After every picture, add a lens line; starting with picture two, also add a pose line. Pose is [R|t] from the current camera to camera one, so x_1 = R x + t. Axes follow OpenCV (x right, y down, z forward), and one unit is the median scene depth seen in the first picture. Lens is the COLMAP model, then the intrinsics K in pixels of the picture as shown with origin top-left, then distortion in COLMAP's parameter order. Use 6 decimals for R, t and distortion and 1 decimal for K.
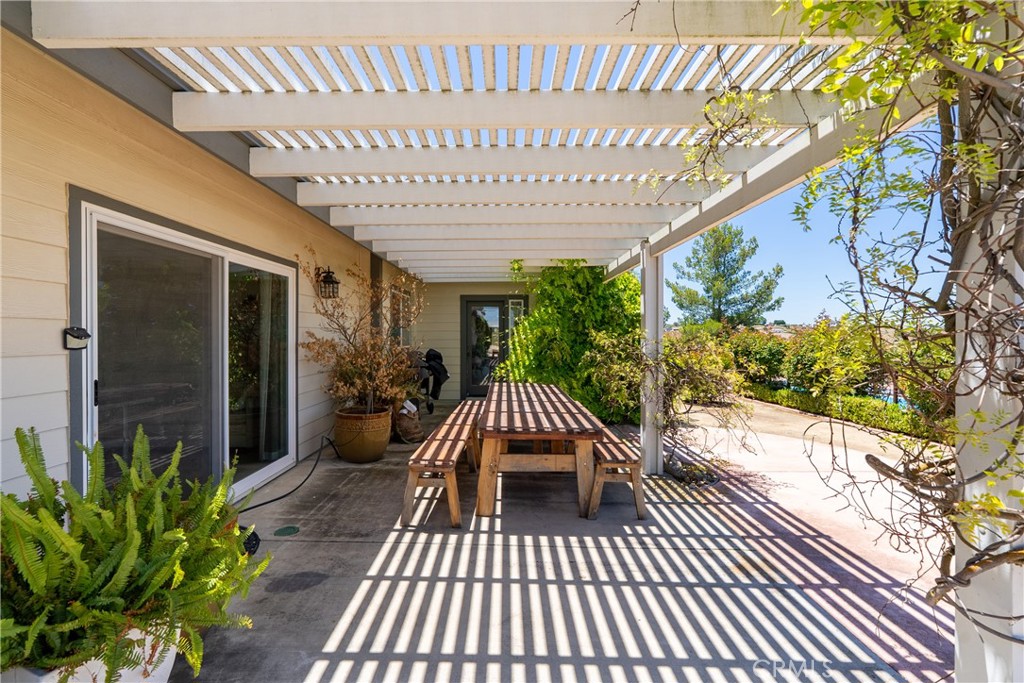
lens RADIAL K [[464.0, 0, 507.2], [0, 464.0, 336.8], [0, 0, 1]] dist [-0.004260, 0.001781]
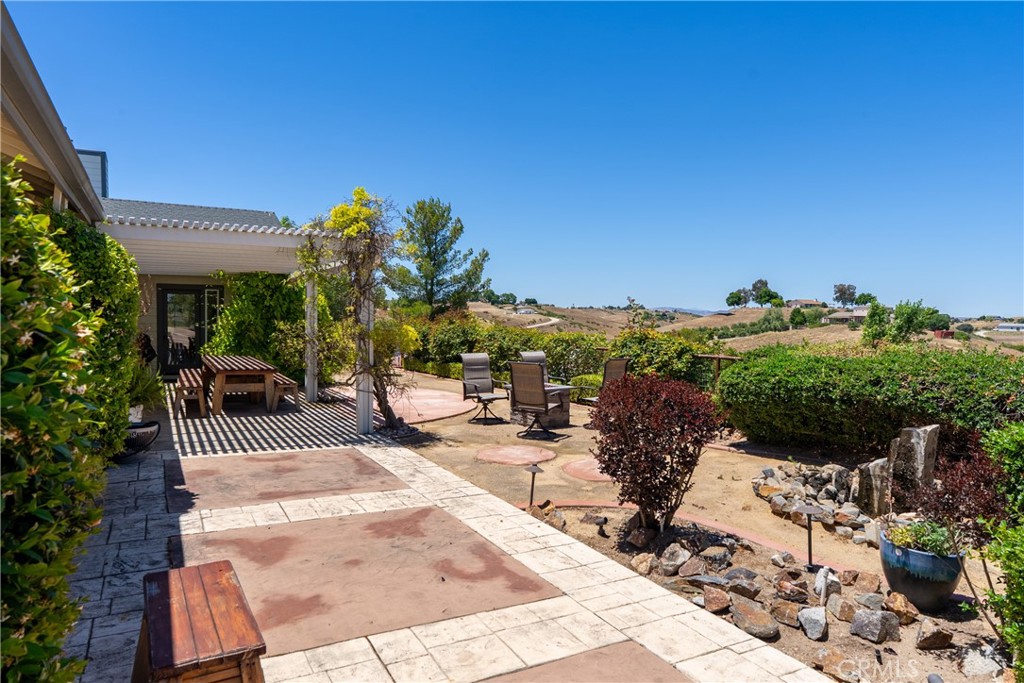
lens RADIAL K [[662.6, 0, 508.4], [0, 662.6, 343.8], [0, 0, 1]] dist [0.002720, -0.005748]
pose [[0.881981, -0.008626, 0.471207, -0.123860], [-0.010678, 0.999210, 0.038279, -0.017487], [-0.471165, -0.038793, 0.881192, -0.911397]]
